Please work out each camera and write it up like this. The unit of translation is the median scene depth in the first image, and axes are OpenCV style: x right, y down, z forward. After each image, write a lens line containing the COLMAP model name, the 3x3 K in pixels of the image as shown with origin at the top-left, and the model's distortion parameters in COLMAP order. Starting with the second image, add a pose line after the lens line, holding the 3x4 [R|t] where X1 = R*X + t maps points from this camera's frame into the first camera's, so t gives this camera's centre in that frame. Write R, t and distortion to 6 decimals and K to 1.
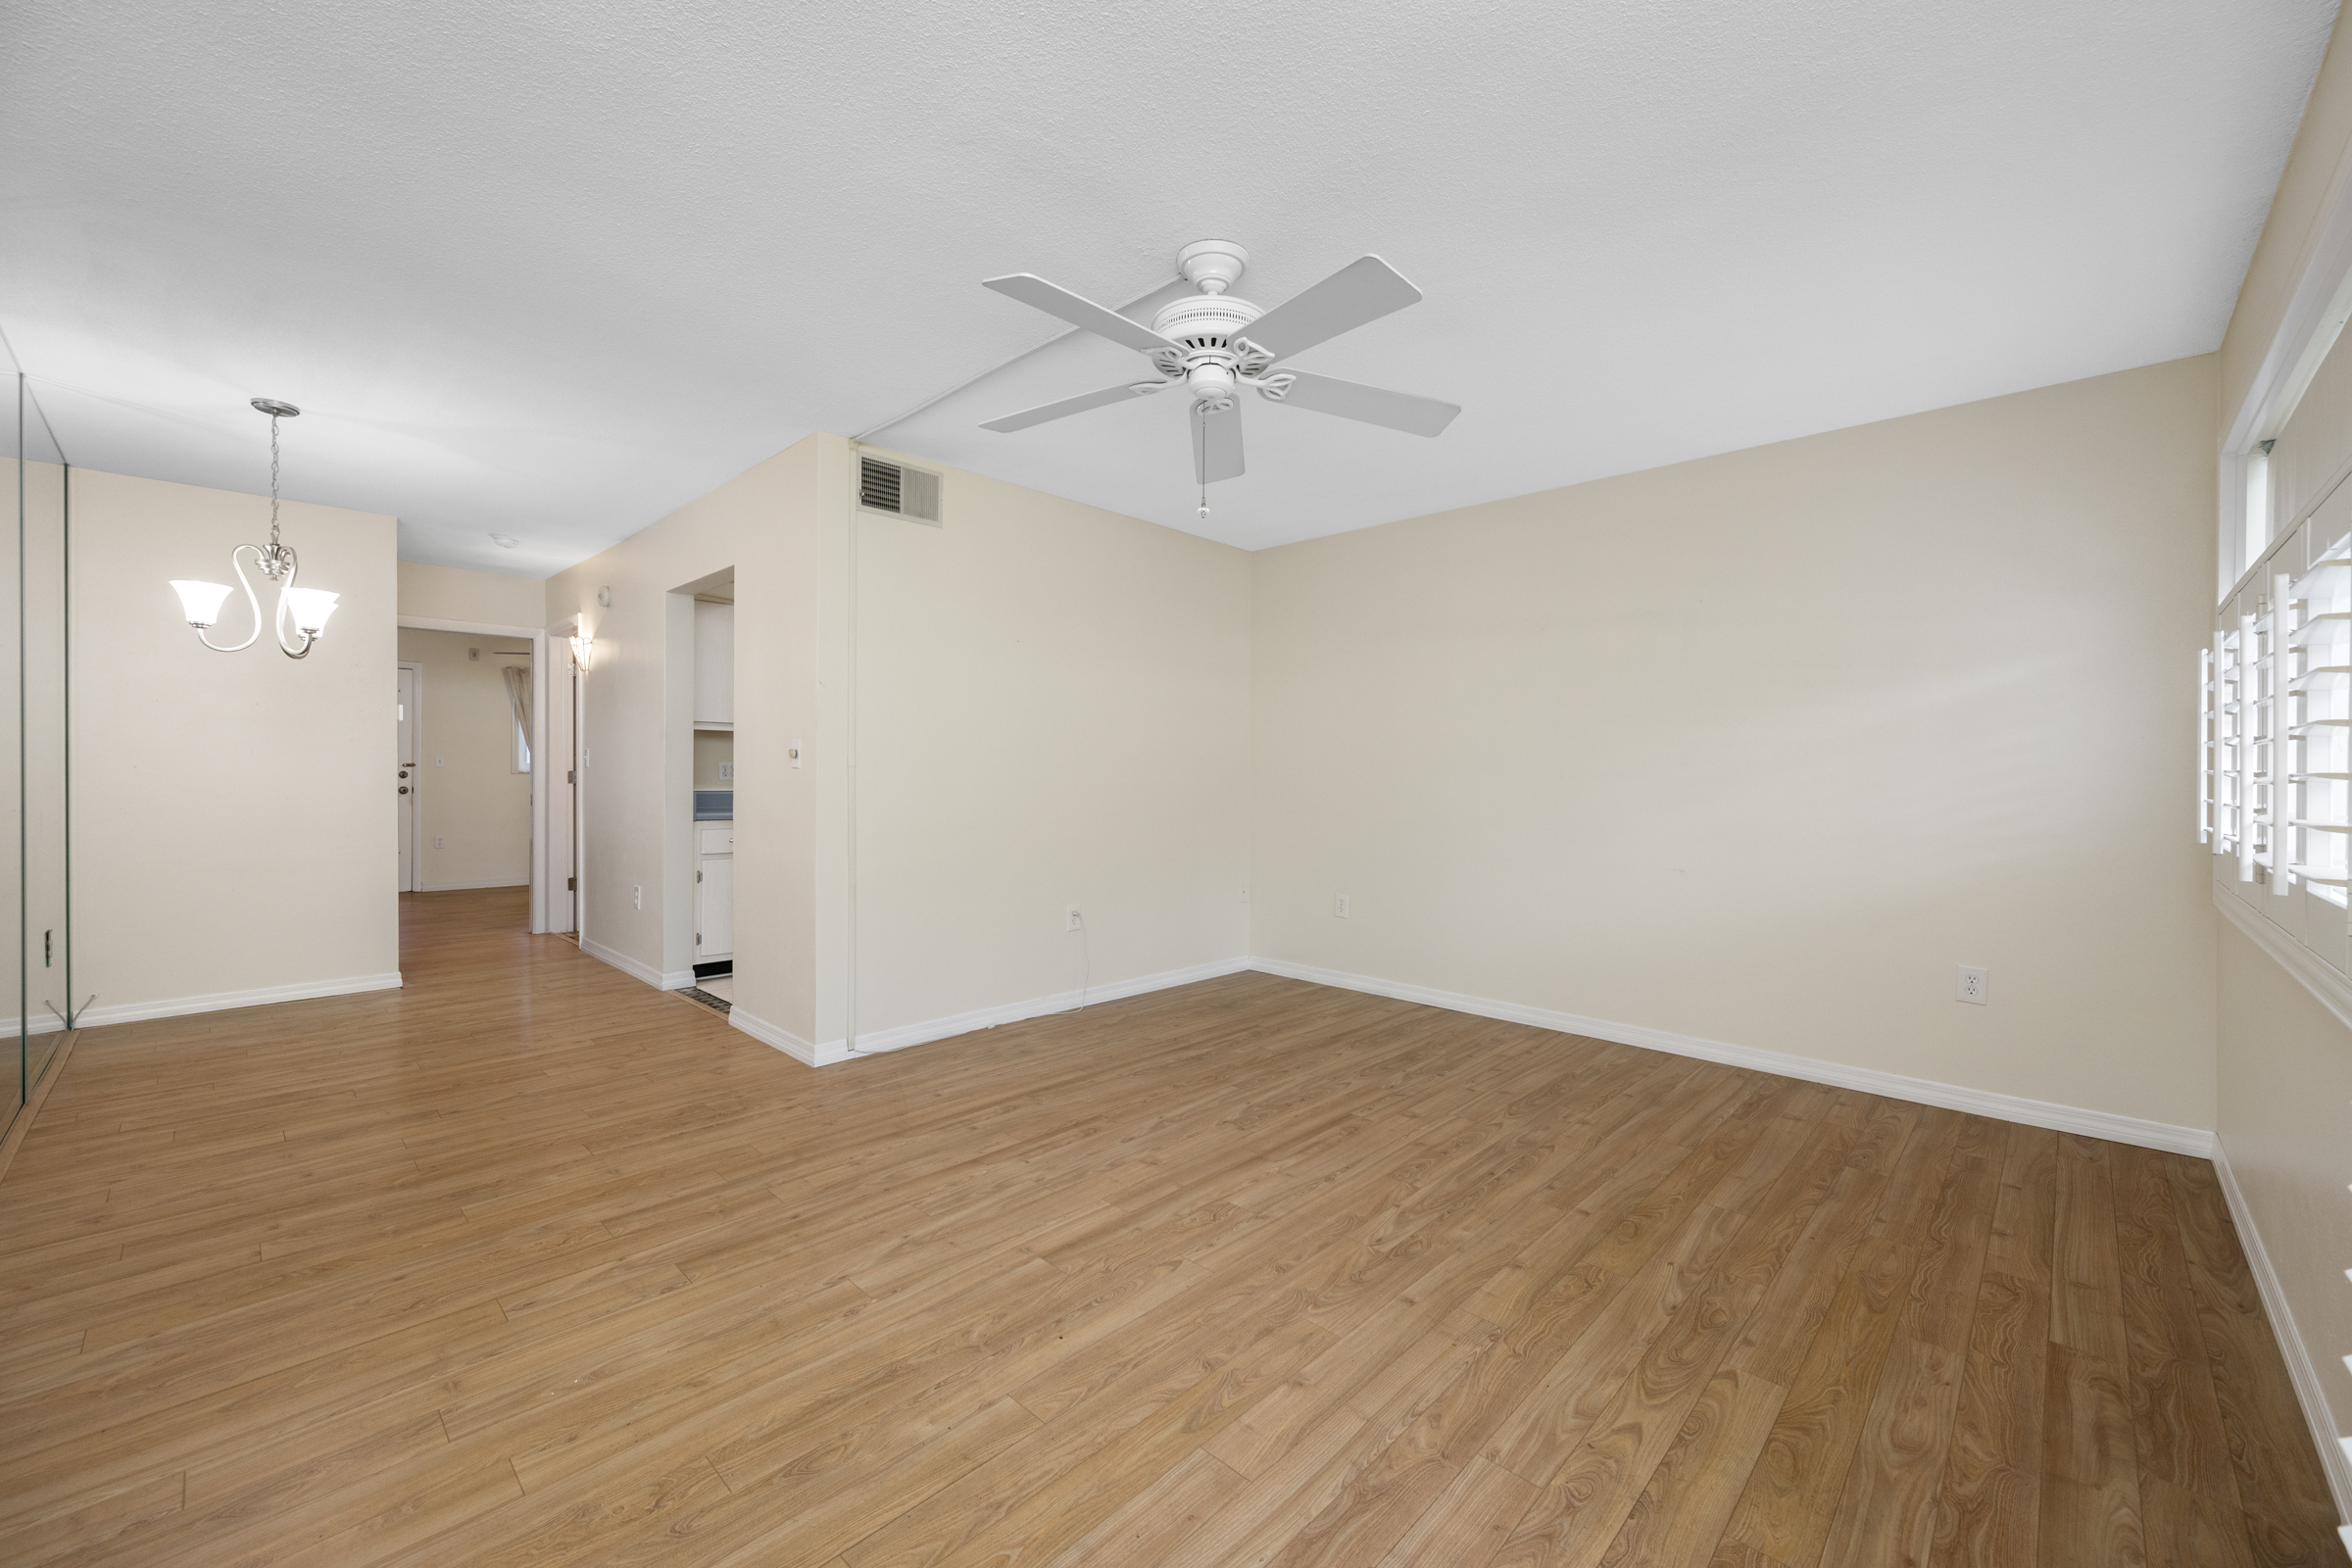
lens RADIAL K [[935.5, 0, 1162.8], [0, 935.5, 775.5], [0, 0, 1]] dist [-0.001572, 0.000336]
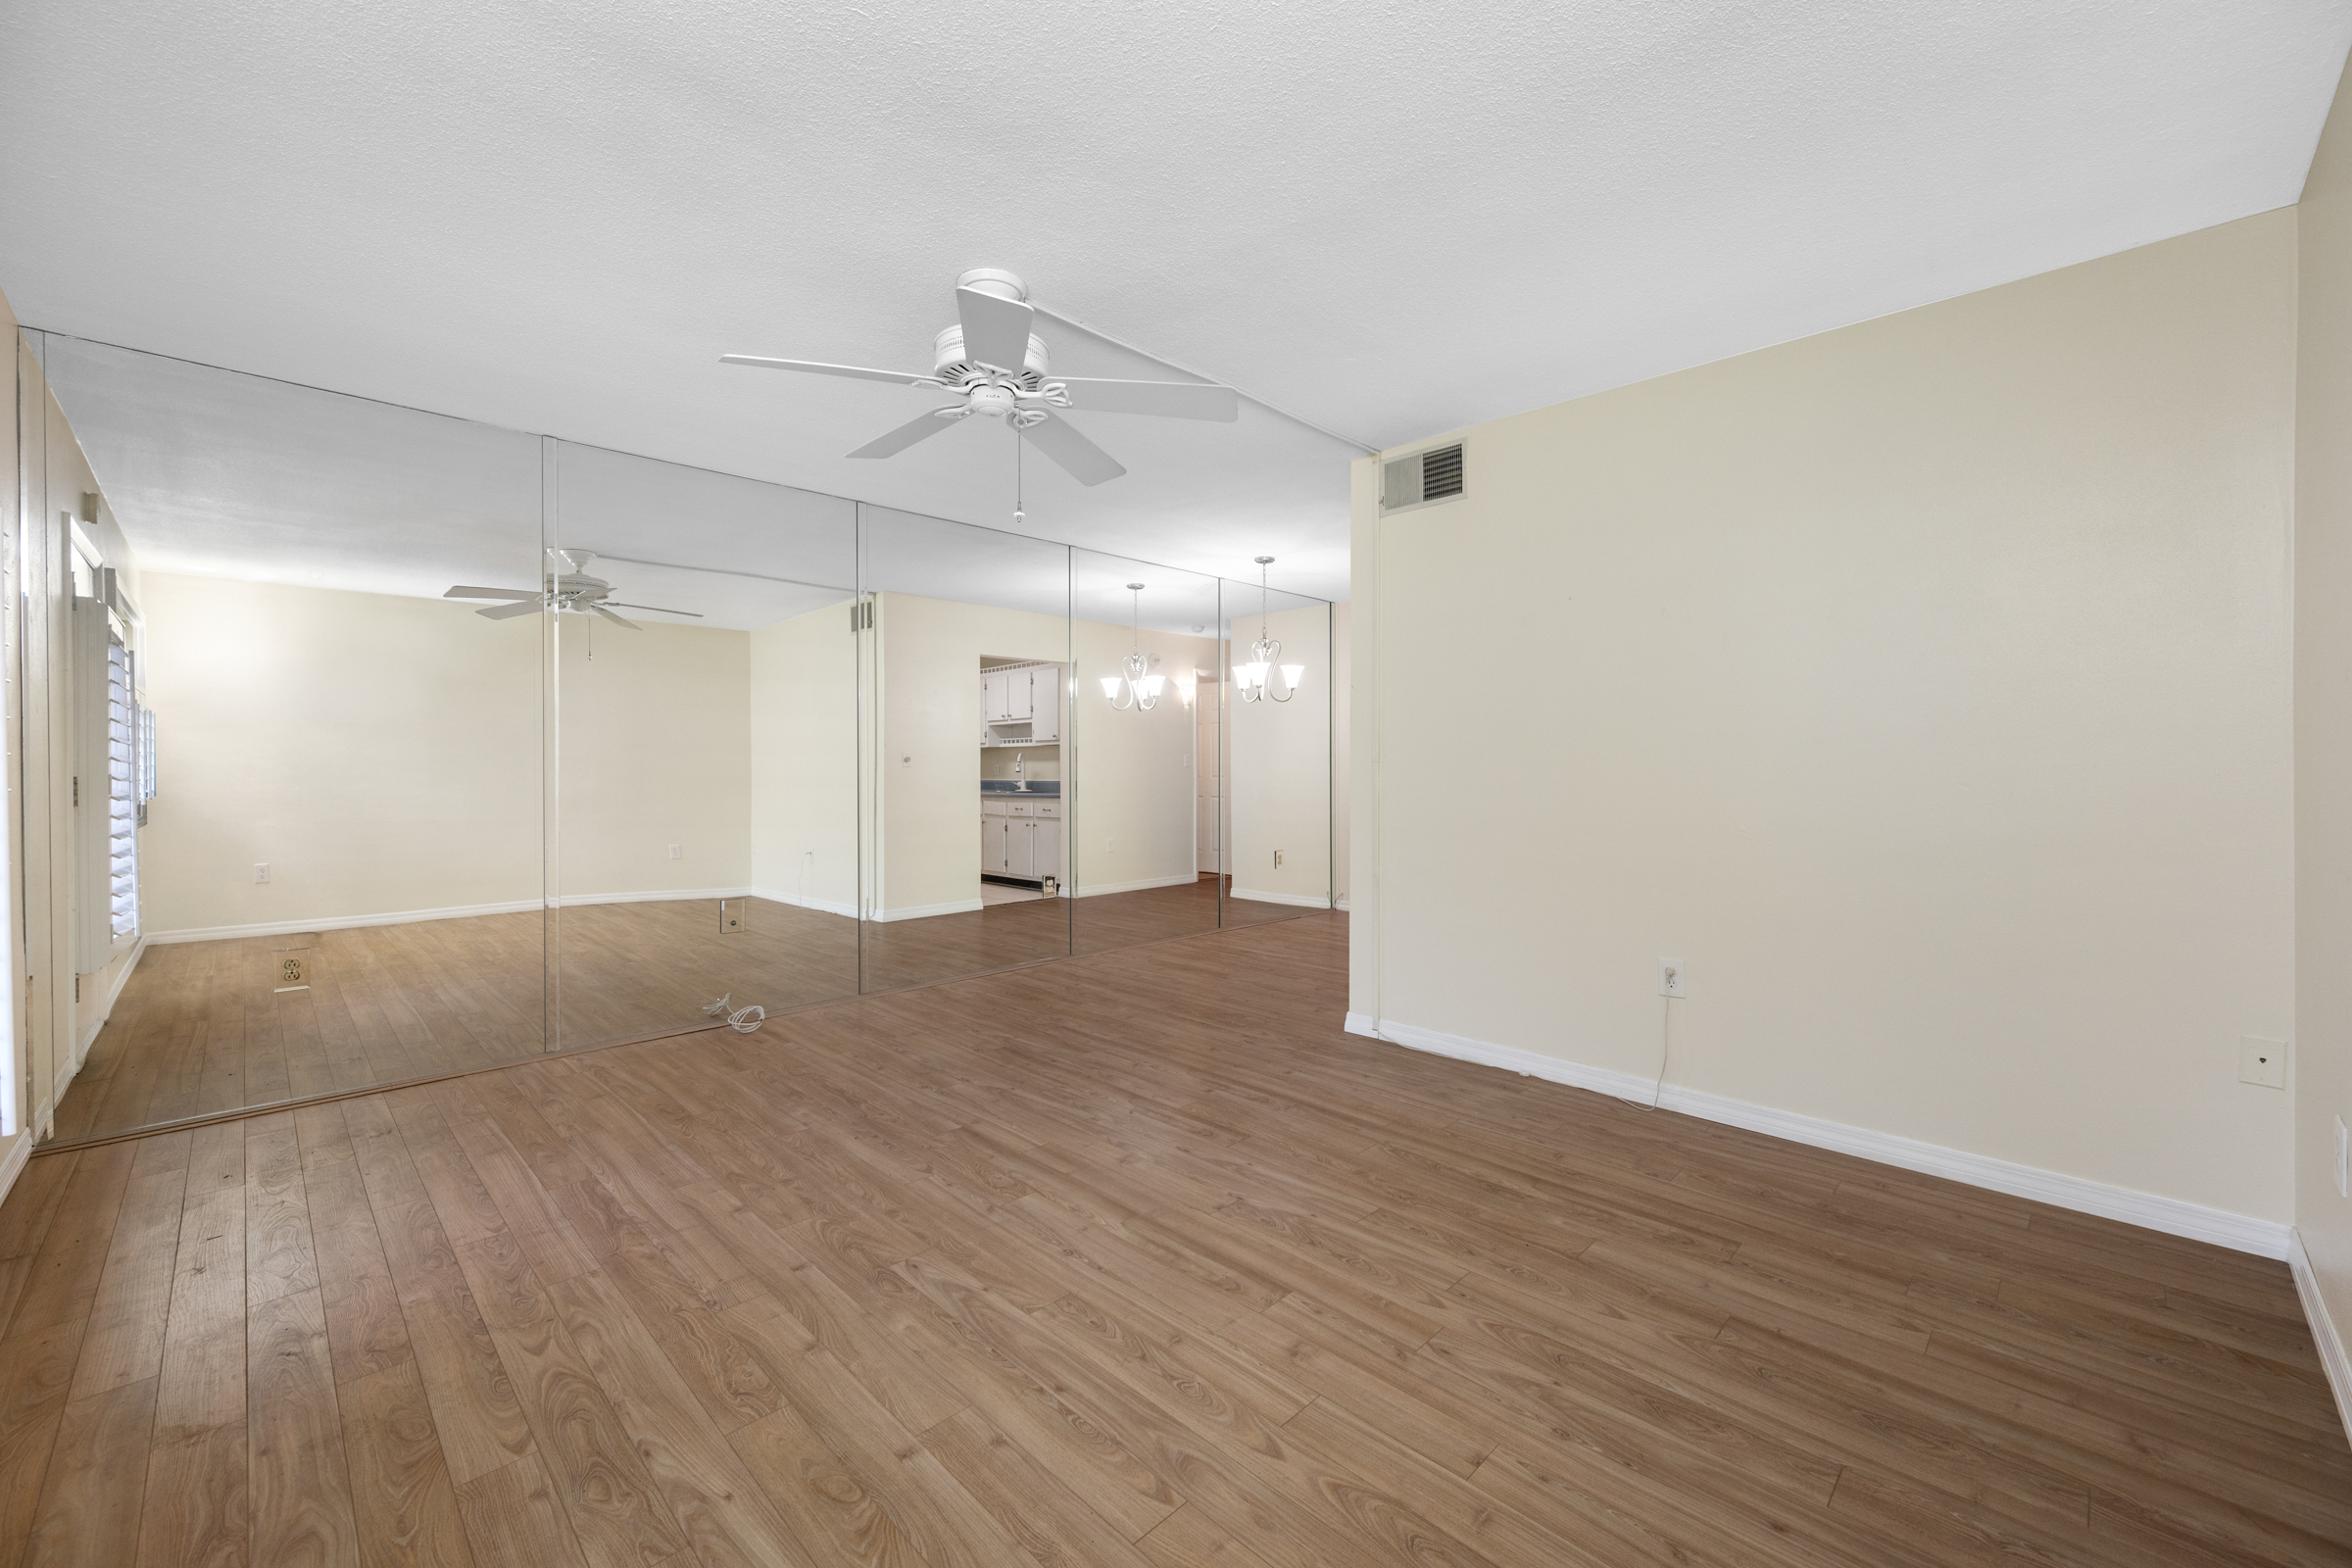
lens RADIAL K [[918.8, 0, 1180.1], [0, 918.8, 771.7], [0, 0, 1]] dist [0.001573, 0.000350]
pose [[-0.001204, 0.001273, -0.999998, 1.002601], [-0.002604, 0.999996, 0.001276, 0.000815], [0.999996, 0.002605, -0.001201, 1.103787]]
